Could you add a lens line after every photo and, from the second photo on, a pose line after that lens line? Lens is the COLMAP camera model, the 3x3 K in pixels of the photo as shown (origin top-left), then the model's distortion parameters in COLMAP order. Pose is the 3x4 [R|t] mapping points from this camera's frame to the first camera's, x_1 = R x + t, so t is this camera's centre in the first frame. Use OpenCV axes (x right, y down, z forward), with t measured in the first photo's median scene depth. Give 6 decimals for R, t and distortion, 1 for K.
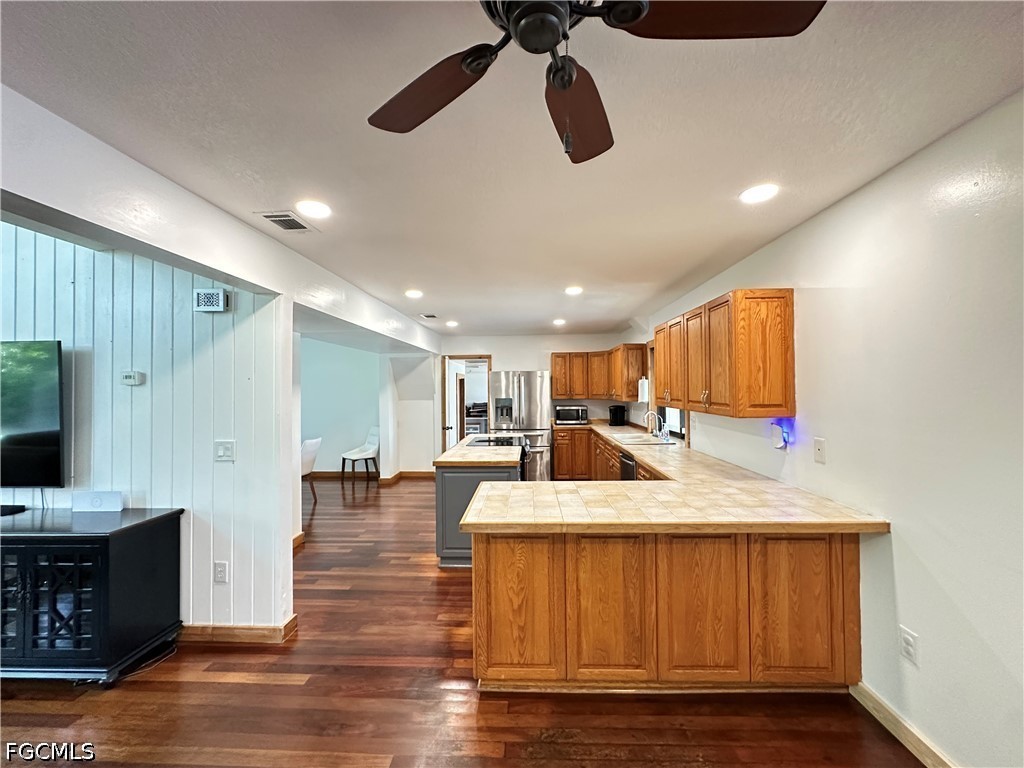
lens RADIAL K [[409.3, 0, 511.7], [0, 409.3, 382.6], [0, 0, 1]] dist [-0.004857, 0.000502]
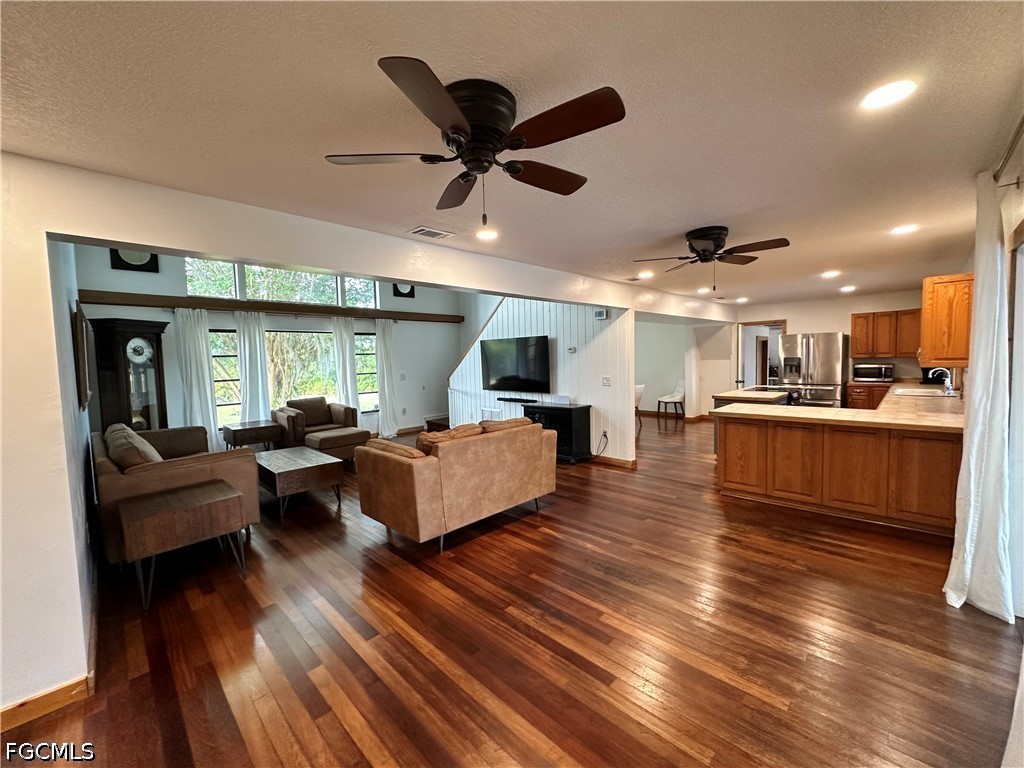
lens RADIAL K [[409.3, 0, 511.7], [0, 409.3, 382.6], [0, 0, 1]] dist [-0.004857, 0.000502]
pose [[0.740829, 0.030968, -0.670979, 0.195245], [0.030577, 0.996346, 0.079745, -0.009098], [0.670997, -0.079594, 0.737175, -0.466675]]
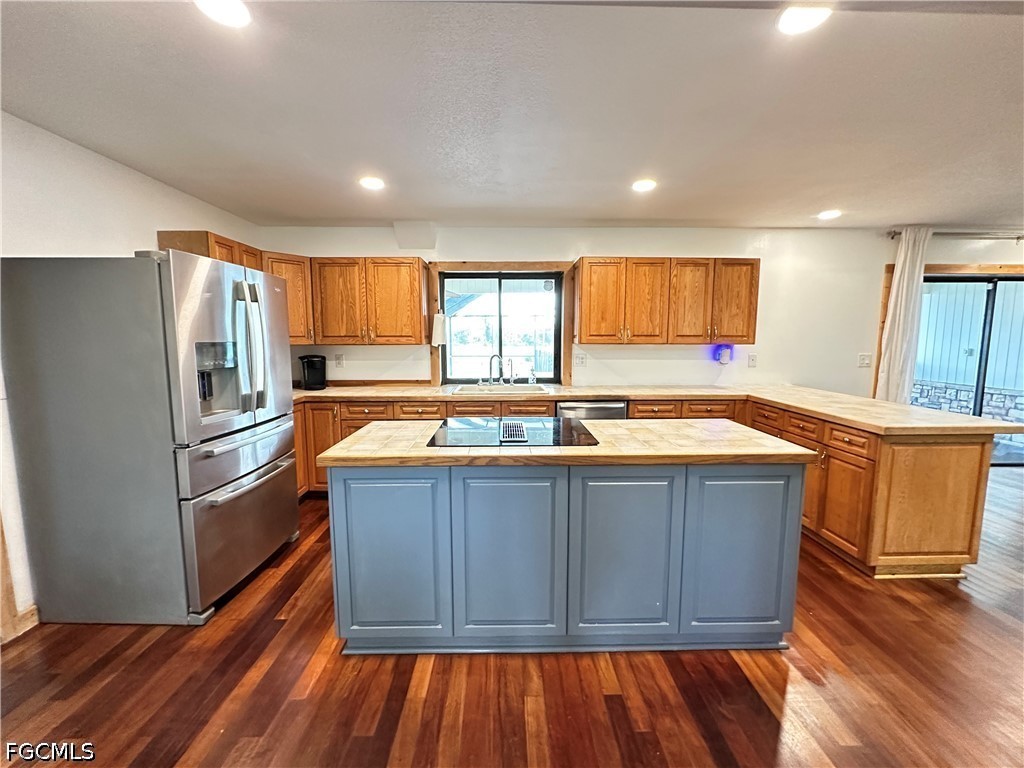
lens RADIAL K [[409.3, 0, 511.7], [0, 409.3, 382.6], [0, 0, 1]] dist [-0.004857, 0.000502]
pose [[-0.058570, -0.096382, 0.993620, -0.407315], [-0.013819, 0.995311, 0.095732, 0.040980], [-0.998188, -0.008124, -0.059627, 0.880604]]
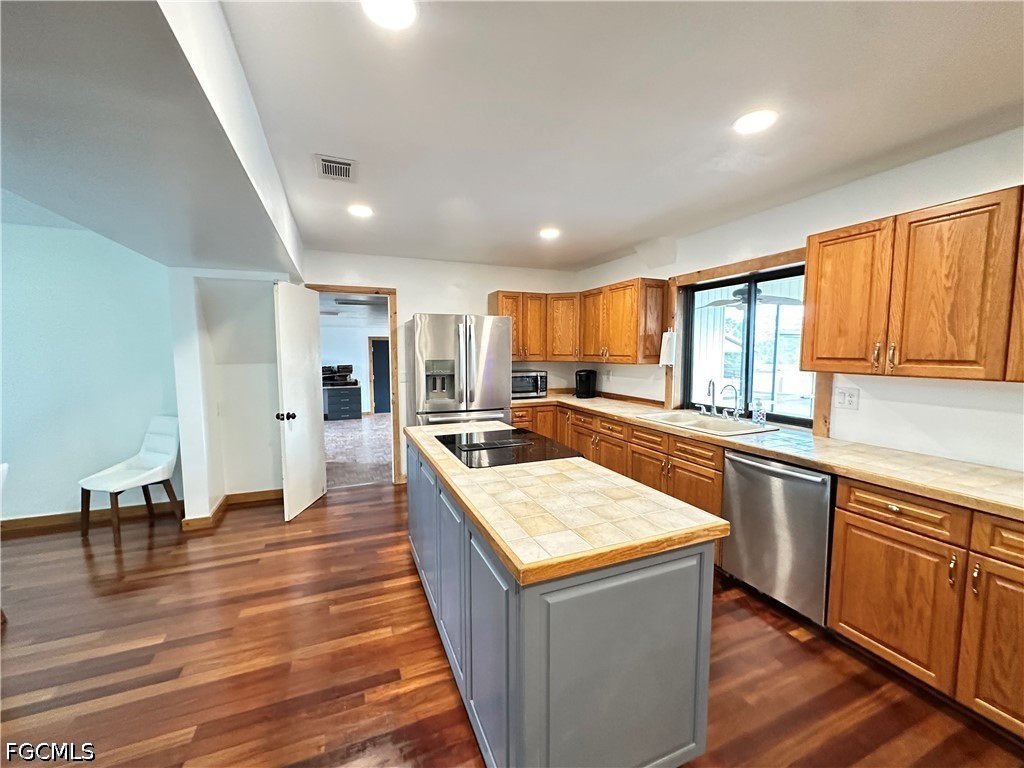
lens RADIAL K [[409.3, 0, 511.7], [0, 409.3, 382.6], [0, 0, 1]] dist [-0.004857, 0.000502]
pose [[0.906679, -0.023395, 0.421172, -0.198279], [-0.015604, 0.995917, 0.088912, 0.018668], [-0.421532, -0.087187, 0.902612, 0.470316]]
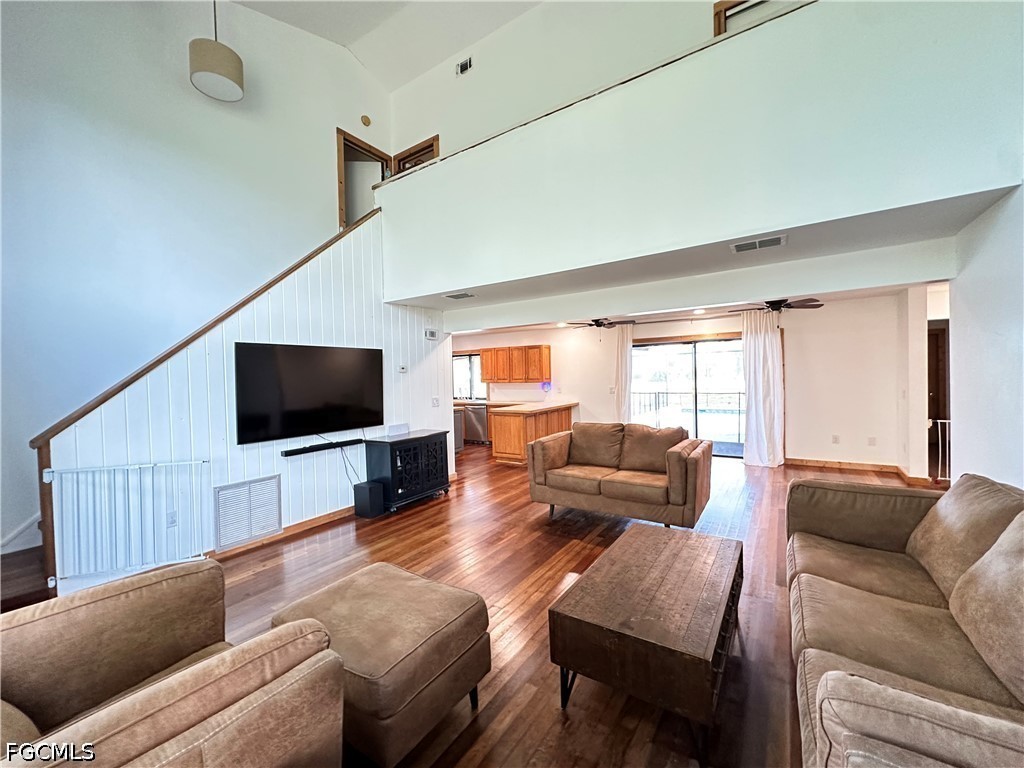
lens RADIAL K [[409.3, 0, 511.7], [0, 409.3, 382.6], [0, 0, 1]] dist [-0.004857, 0.000502]
pose [[0.520299, -0.017311, 0.853809, -1.100958], [0.007805, 0.999849, 0.015516, 0.014184], [-0.853948, -0.001409, 0.520356, -0.243380]]
